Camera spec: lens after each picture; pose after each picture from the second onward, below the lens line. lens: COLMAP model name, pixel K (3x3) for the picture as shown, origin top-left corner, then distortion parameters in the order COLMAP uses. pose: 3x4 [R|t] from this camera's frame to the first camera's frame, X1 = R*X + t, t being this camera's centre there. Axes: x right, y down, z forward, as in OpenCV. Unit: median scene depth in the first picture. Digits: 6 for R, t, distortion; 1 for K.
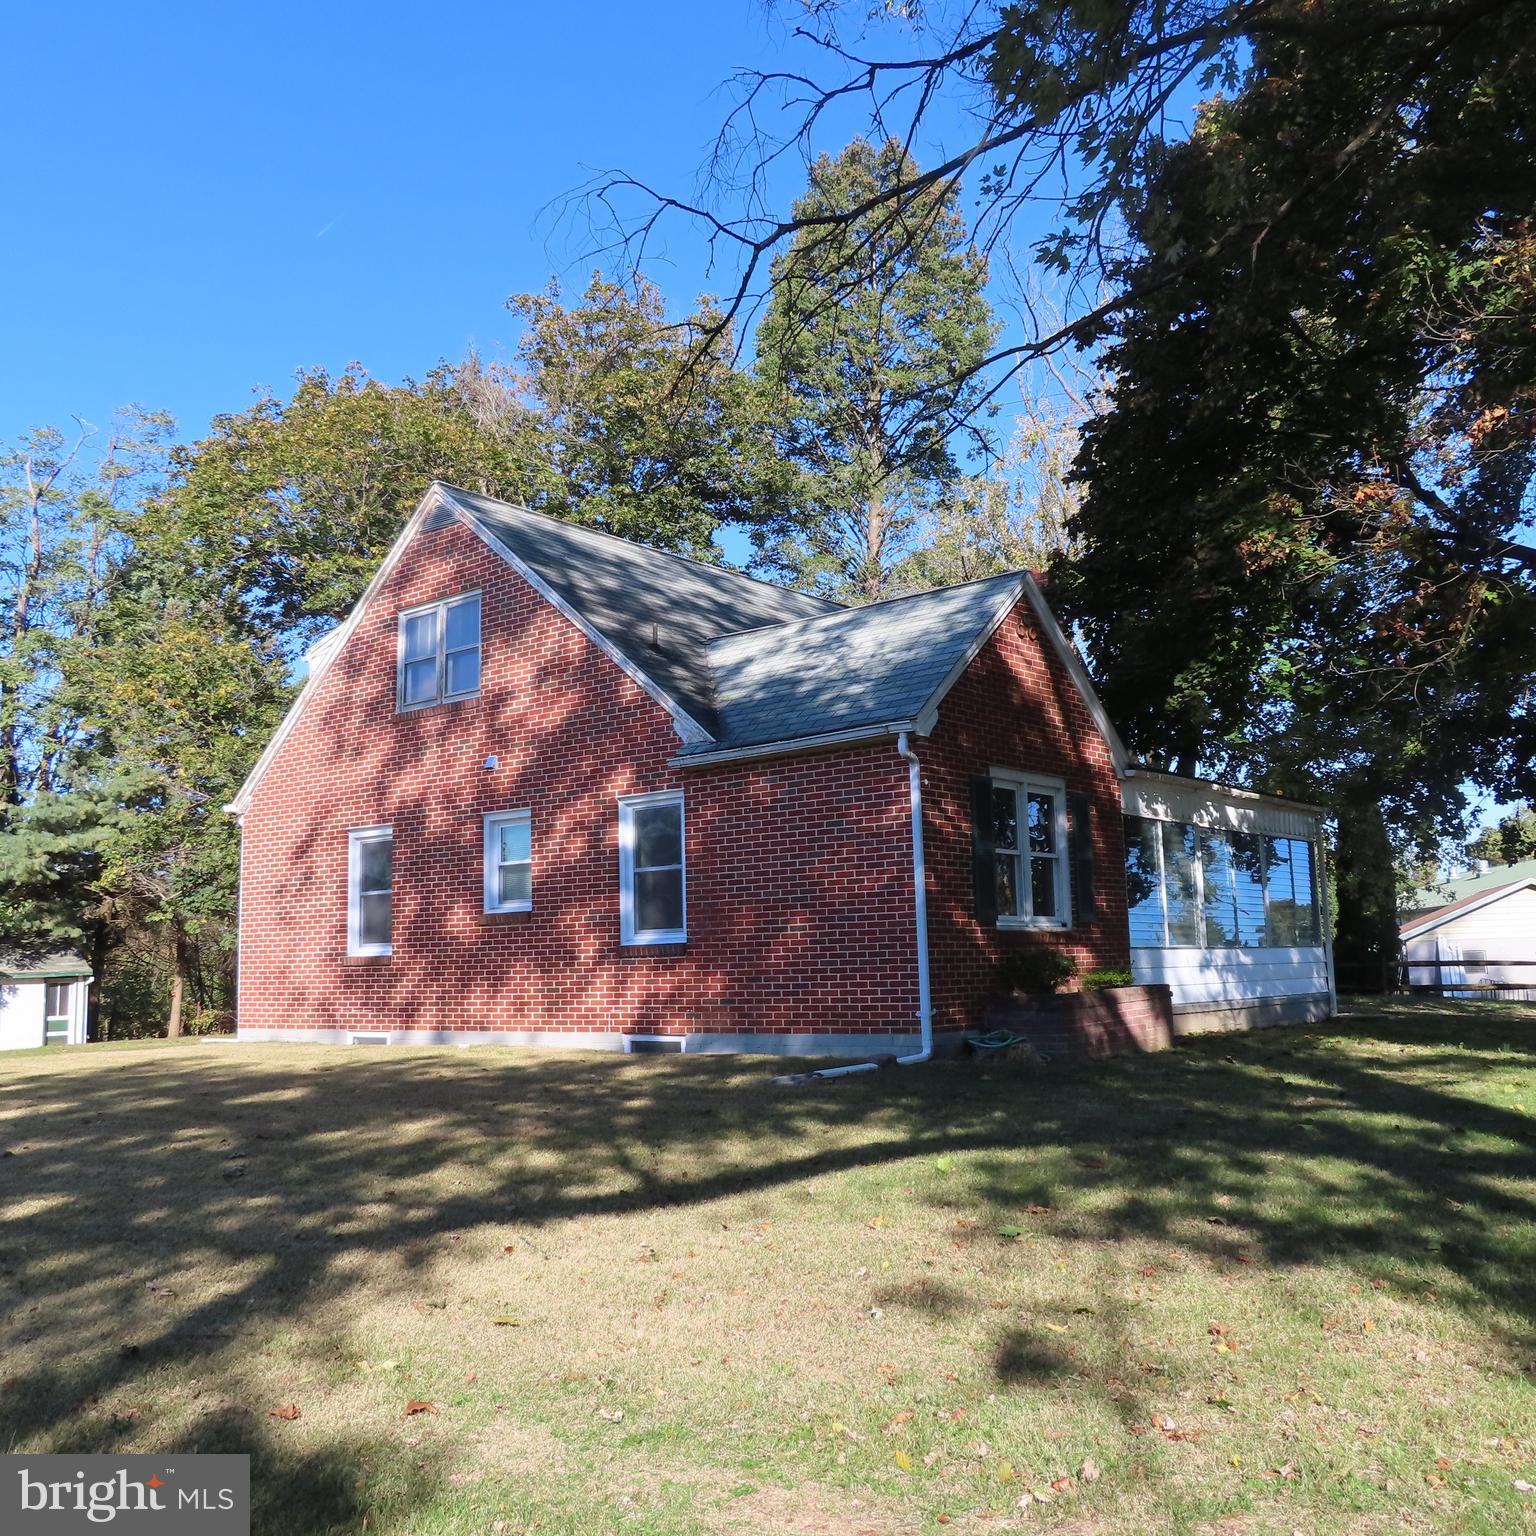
lens RADIAL K [[1458.9, 0, 768.0], [0, 1458.9, 768.0], [0, 0, 1]] dist [-0.000815, 0.000245]
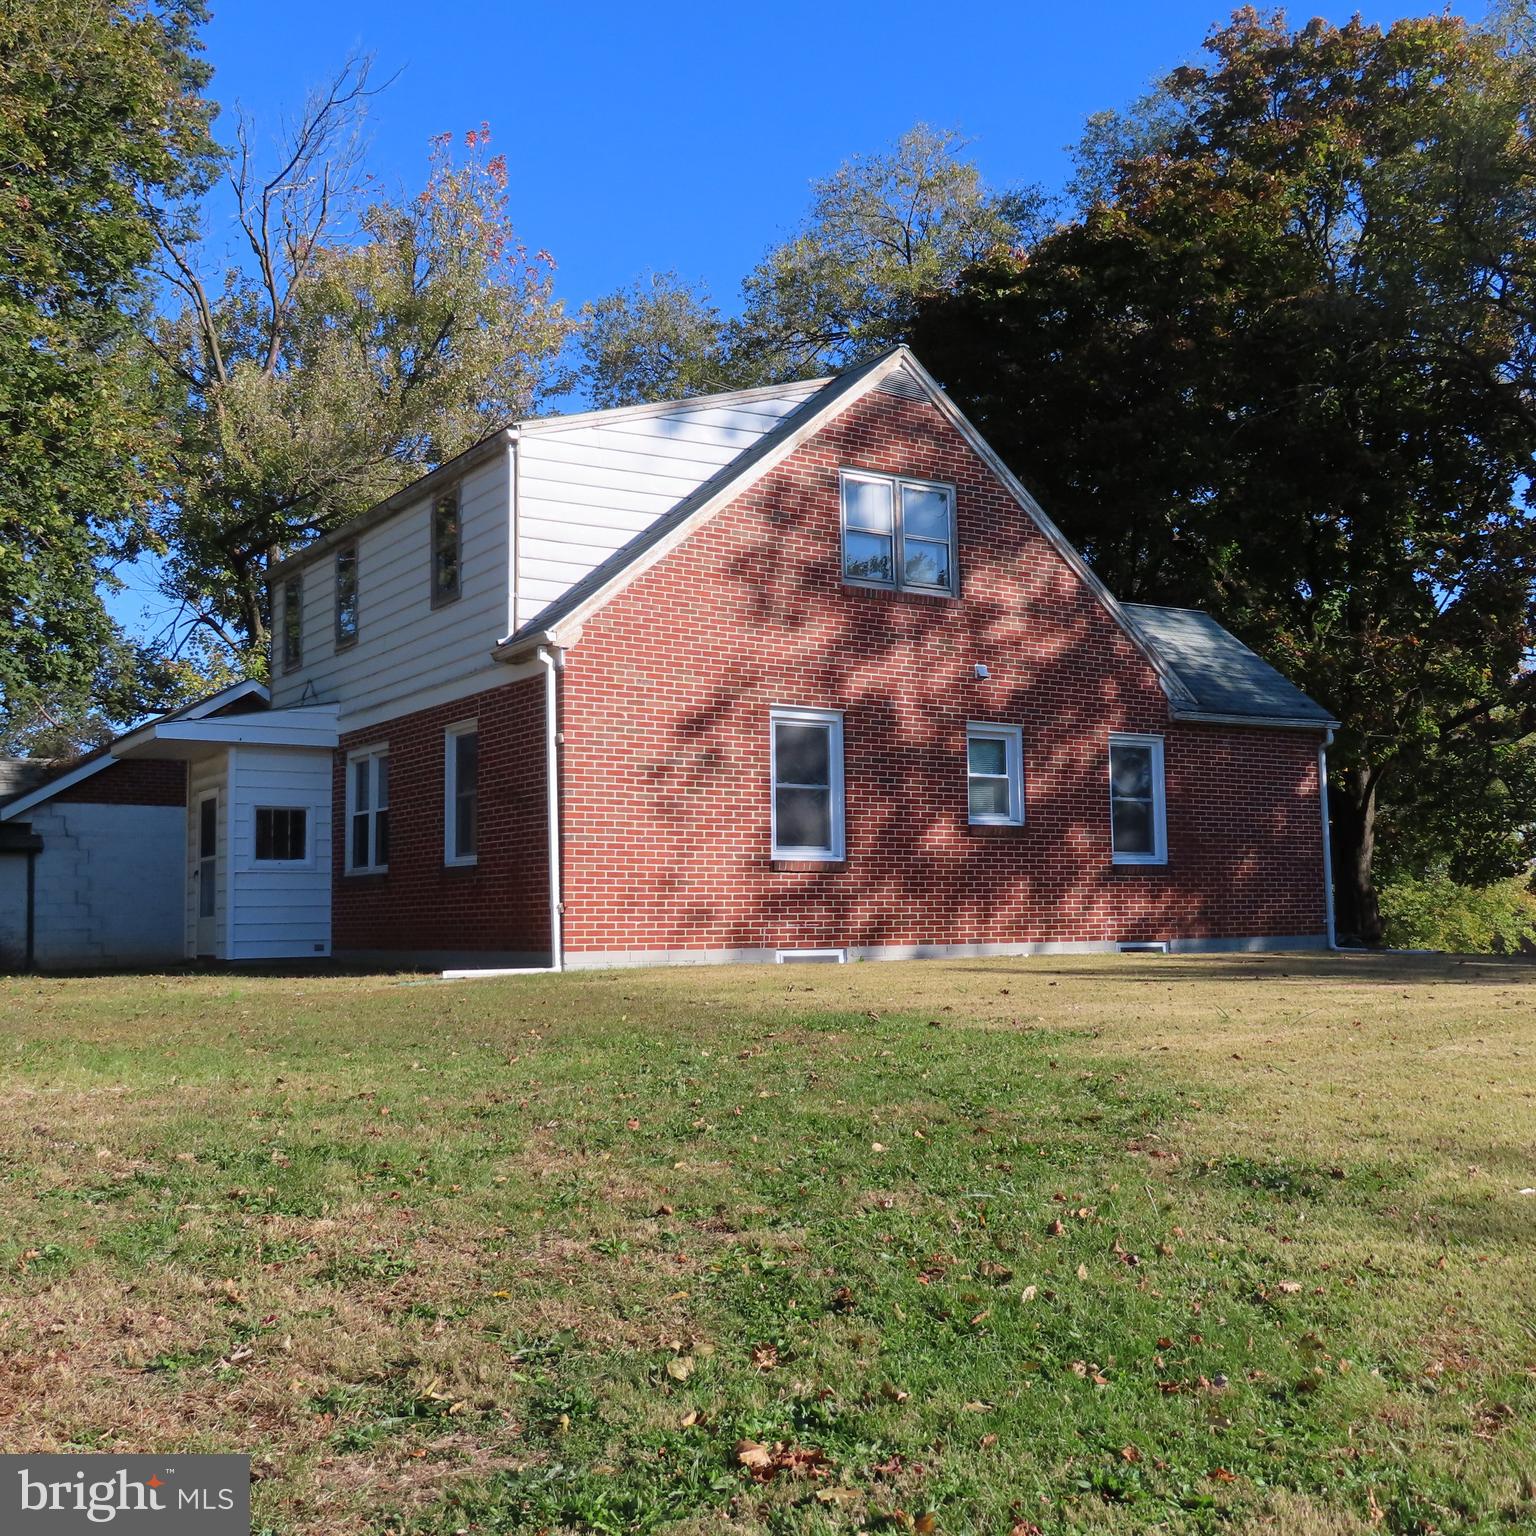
lens RADIAL K [[1715.2, 0, 768.0], [0, 1715.2, 768.0], [0, 0, 1]] dist [-0.018346, 0.008590]
pose [[0.348819, 0.108032, 0.930943, -1.340392], [-0.131385, 0.989161, -0.065559, 0.156738], [-0.927935, -0.099443, 0.359232, 0.728676]]
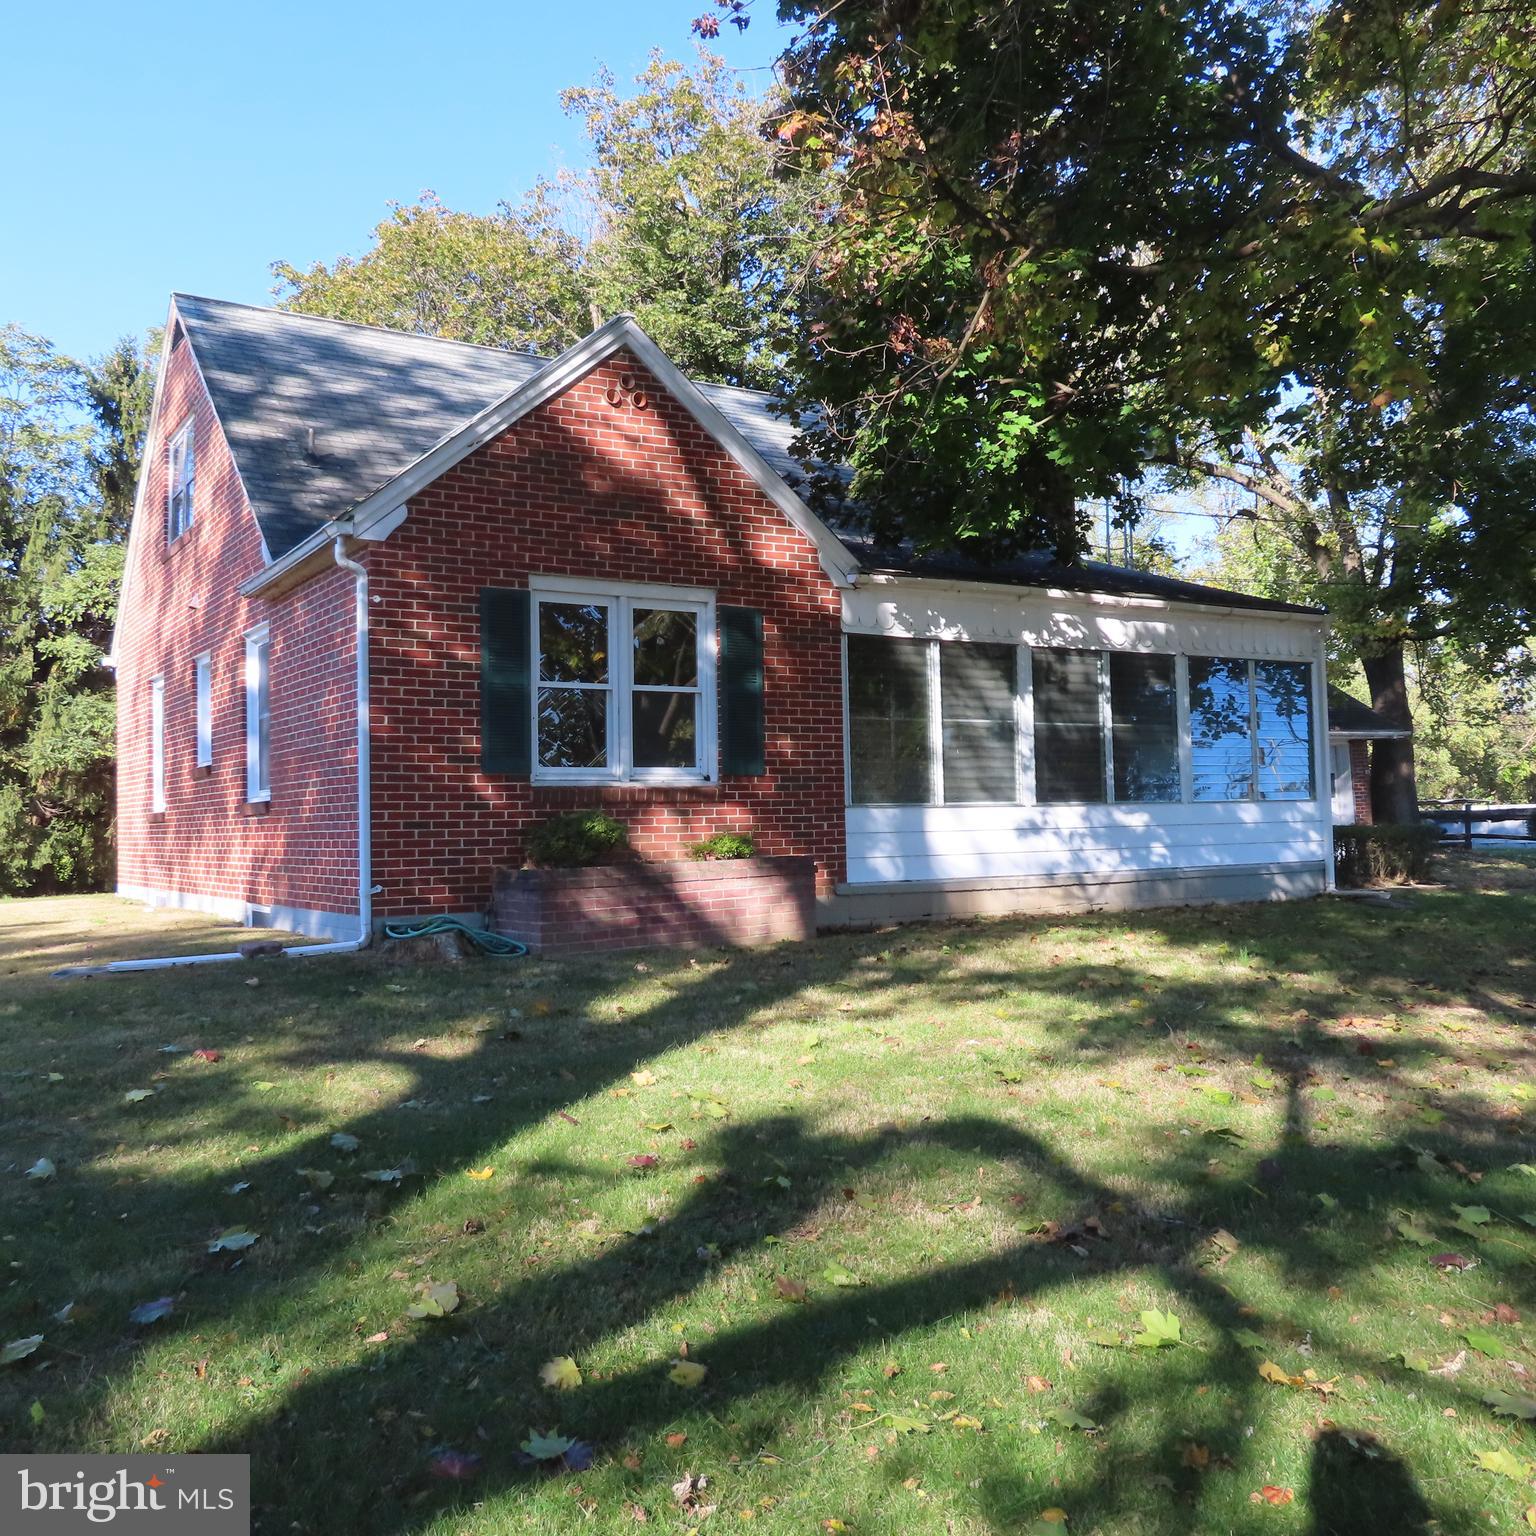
lens RADIAL K [[1458.9, 0, 768.0], [0, 1458.9, 768.0], [0, 0, 1]] dist [-0.000815, 0.000245]
pose [[0.949407, -0.004510, -0.314015, 0.433438], [0.038159, 0.994145, 0.101092, 0.022501], [0.311721, -0.107960, 0.944021, 0.247536]]
